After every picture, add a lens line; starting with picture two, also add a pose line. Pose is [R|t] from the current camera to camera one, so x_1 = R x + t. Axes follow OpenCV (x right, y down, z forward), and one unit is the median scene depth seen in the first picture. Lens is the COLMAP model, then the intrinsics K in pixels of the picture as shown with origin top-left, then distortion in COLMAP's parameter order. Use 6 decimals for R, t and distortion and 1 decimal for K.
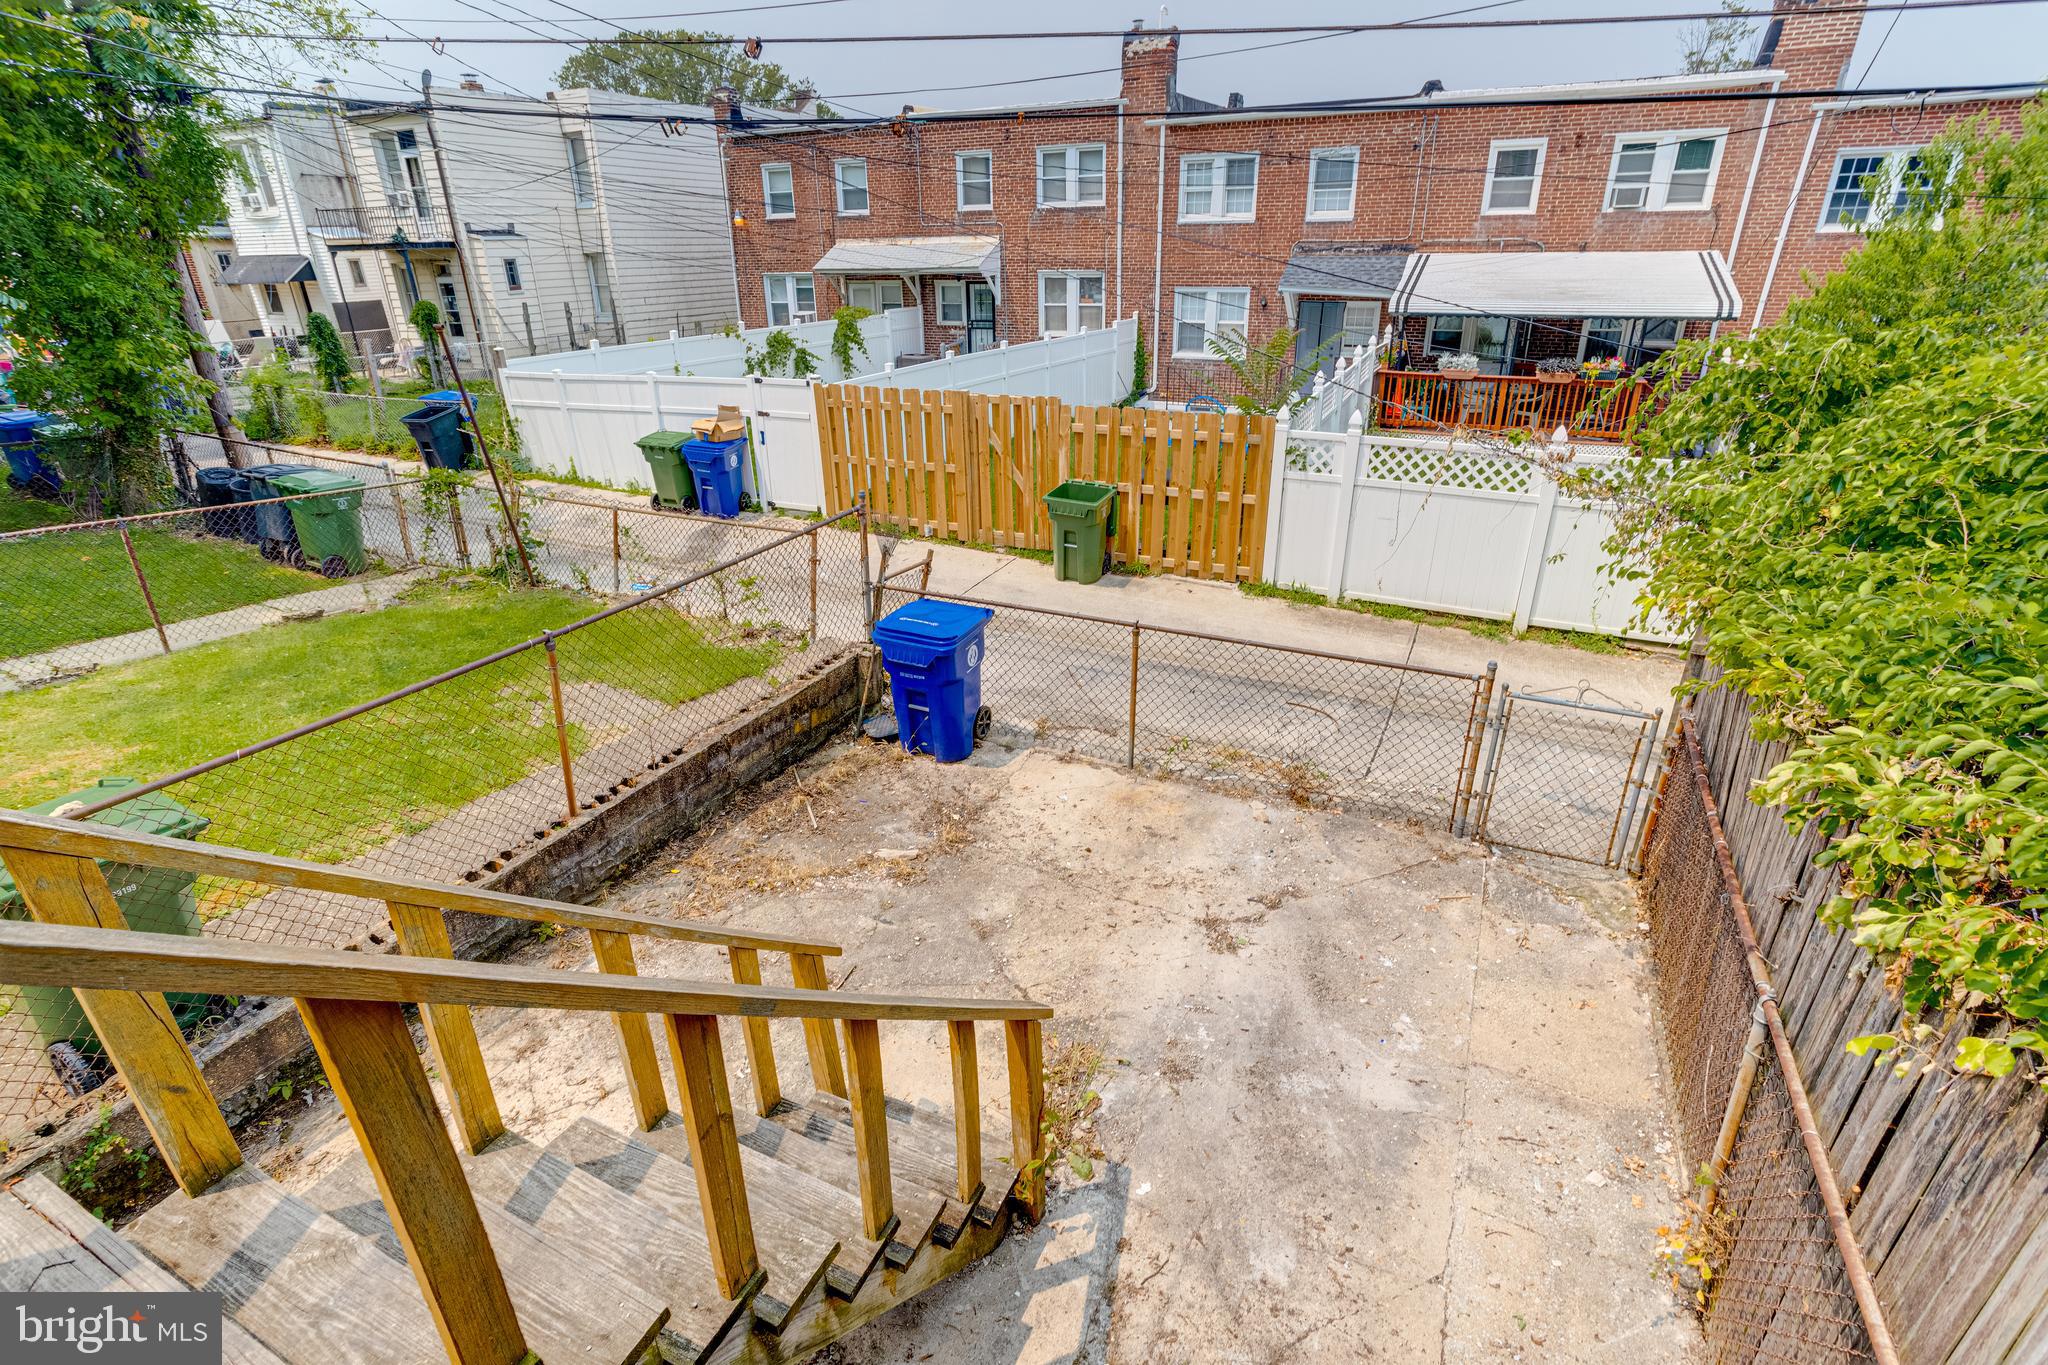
lens RADIAL K [[1039.2, 0, 1026.4], [0, 1039.2, 676.9], [0, 0, 1]] dist [-0.047867, 0.030499]
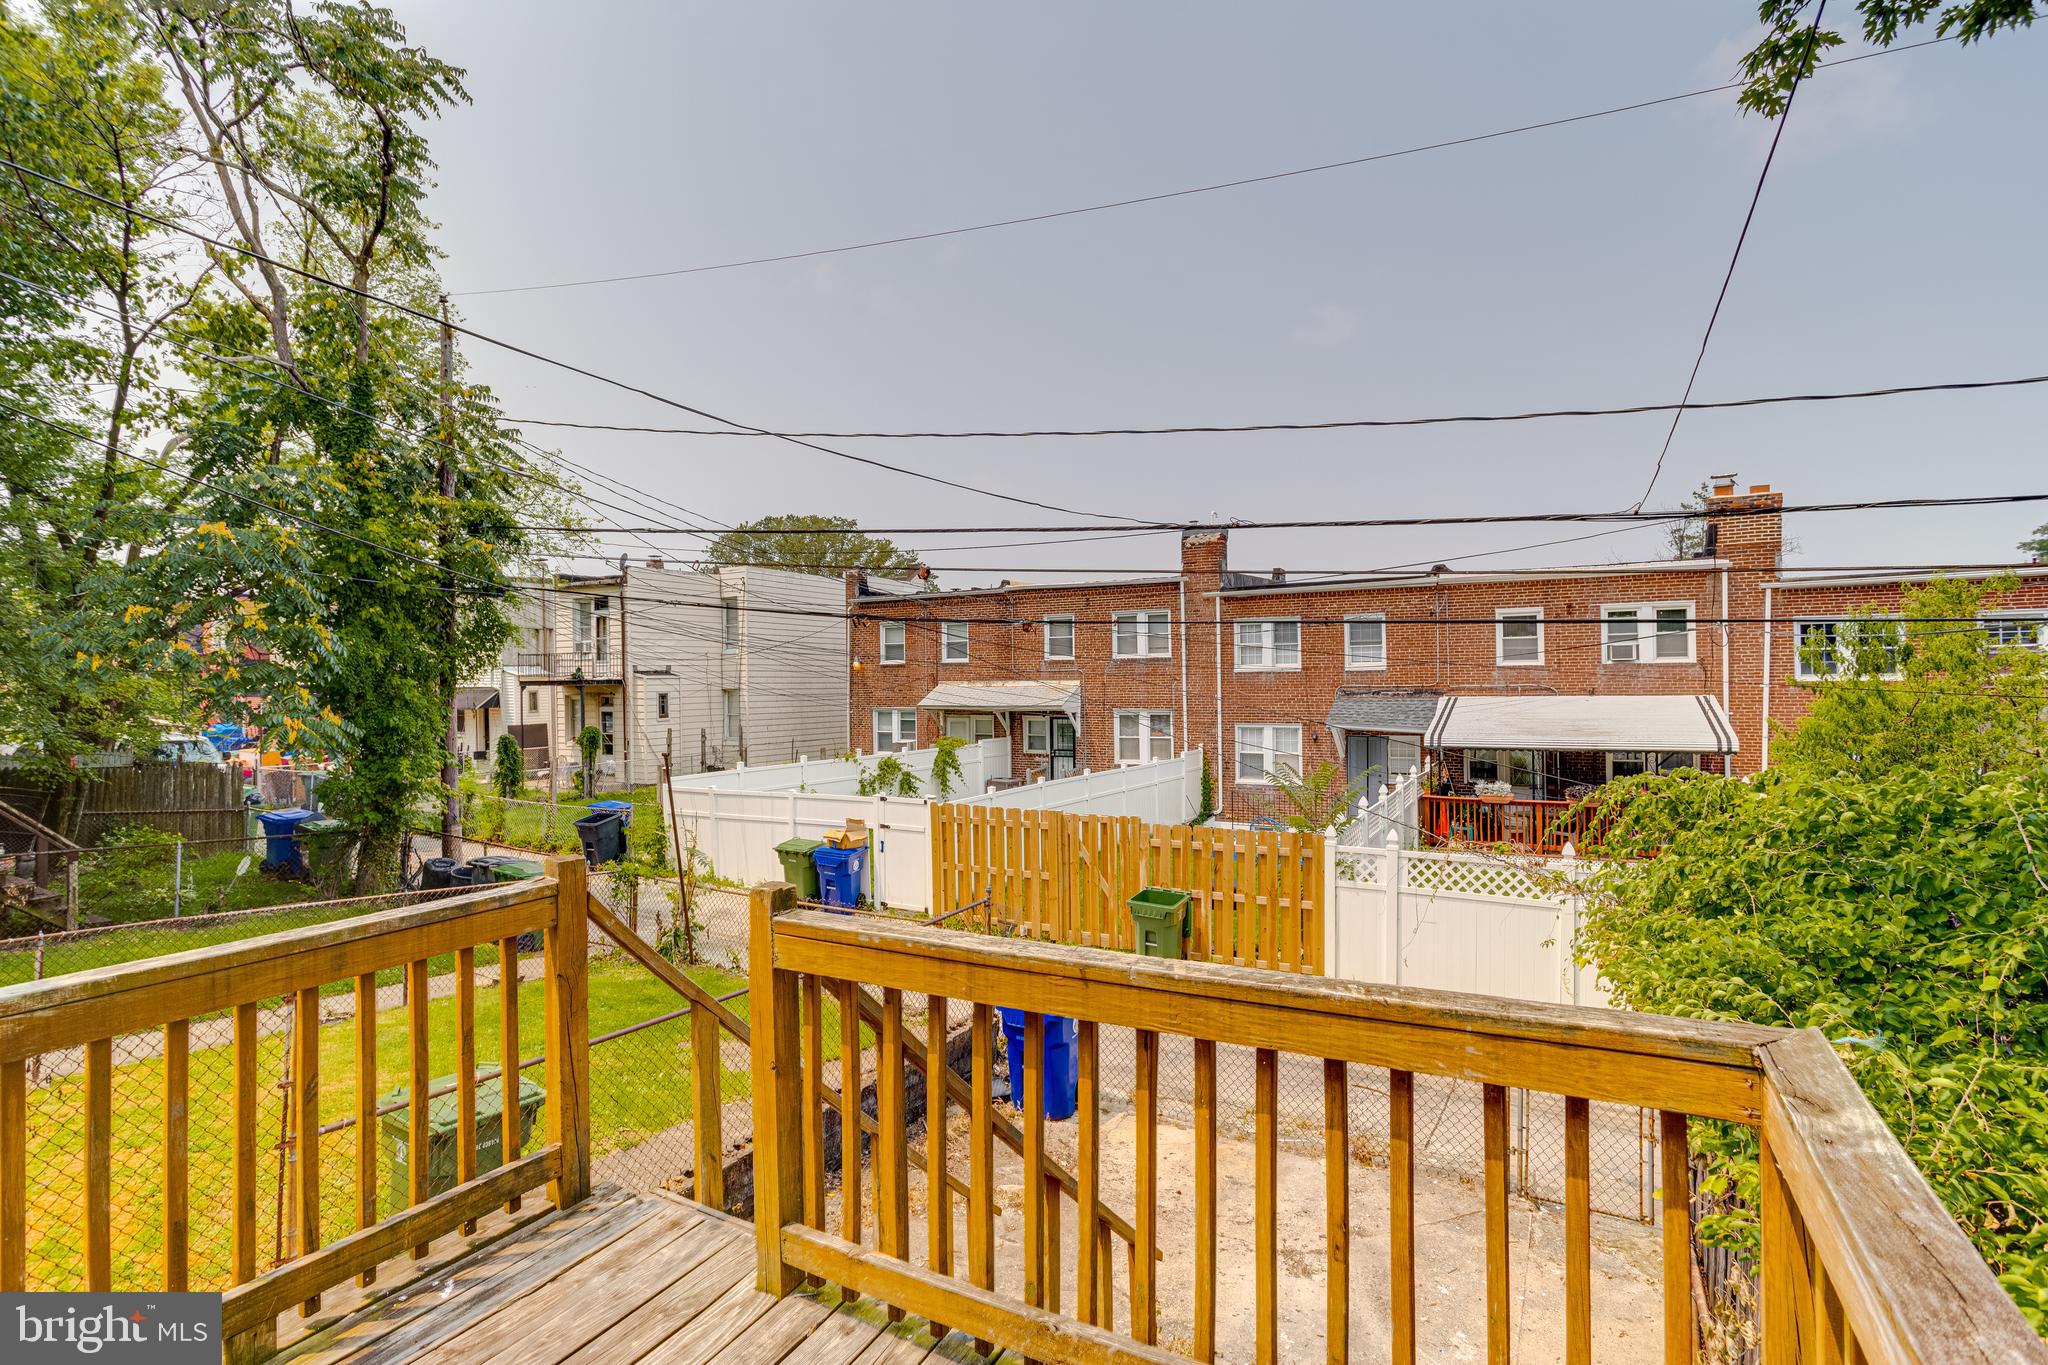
lens RADIAL K [[1039.2, 0, 993.3], [0, 1039.2, 653.9], [0, 0, 1]] dist [-0.064773, 0.066325]
pose [[0.995322, -0.000143, -0.096610, -0.013656], [-0.039208, 0.913347, -0.405290, 0.032713], [0.088296, 0.407182, 0.909069, -0.117967]]
